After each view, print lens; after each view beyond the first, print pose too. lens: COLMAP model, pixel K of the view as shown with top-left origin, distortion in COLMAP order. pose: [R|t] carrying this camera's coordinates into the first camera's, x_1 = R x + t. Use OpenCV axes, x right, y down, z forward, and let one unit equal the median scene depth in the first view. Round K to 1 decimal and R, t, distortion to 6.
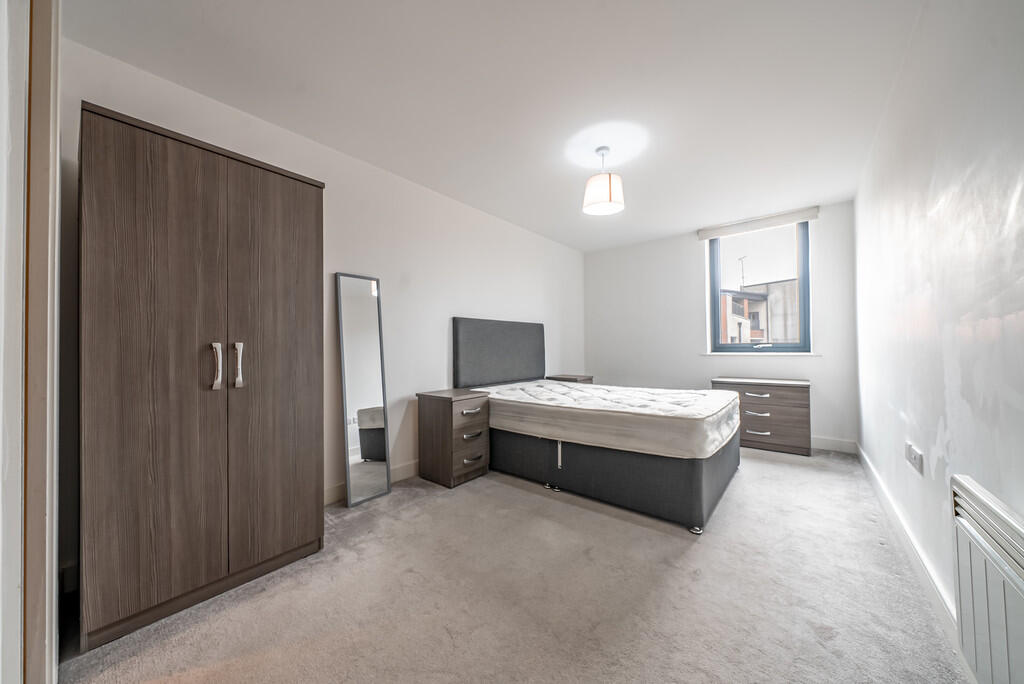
lens RADIAL K [[355.8, 0, 512.7], [0, 355.8, 344.5], [0, 0, 1]] dist [-0.007147, -0.000199]
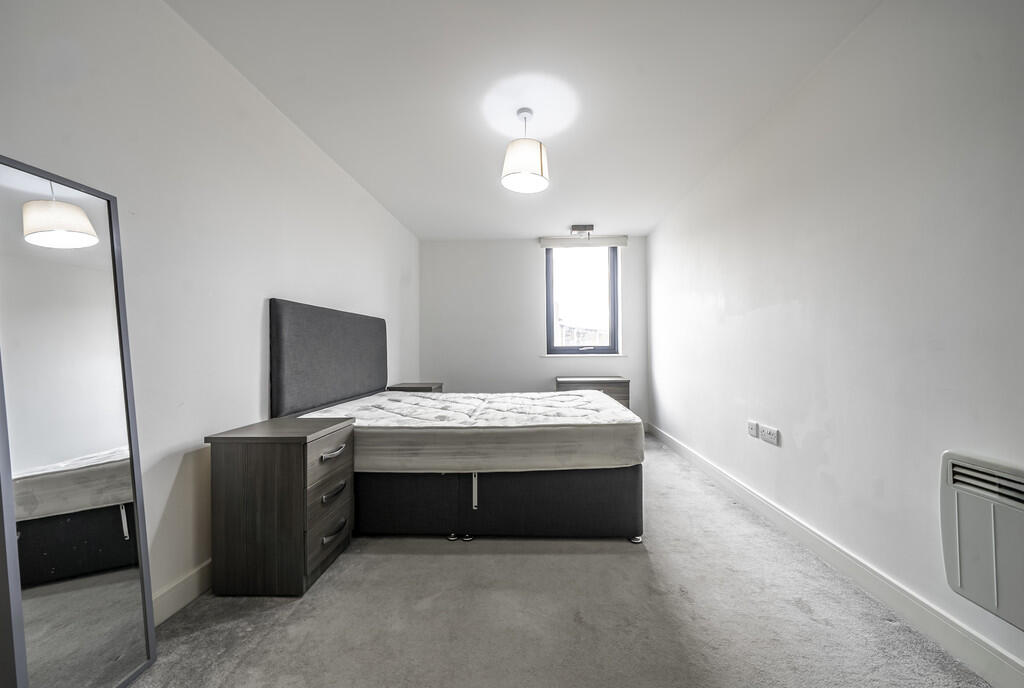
lens RADIAL K [[351.0, 0, 512.0], [0, 351.0, 344.0], [0, 0, 1]] dist [-0.006364, -0.000044]
pose [[0.787701, 0.010093, 0.615976, -0.250214], [-0.003484, 0.999923, -0.011930, 0.005659], [-0.616048, 0.007251, 0.787675, 0.338322]]
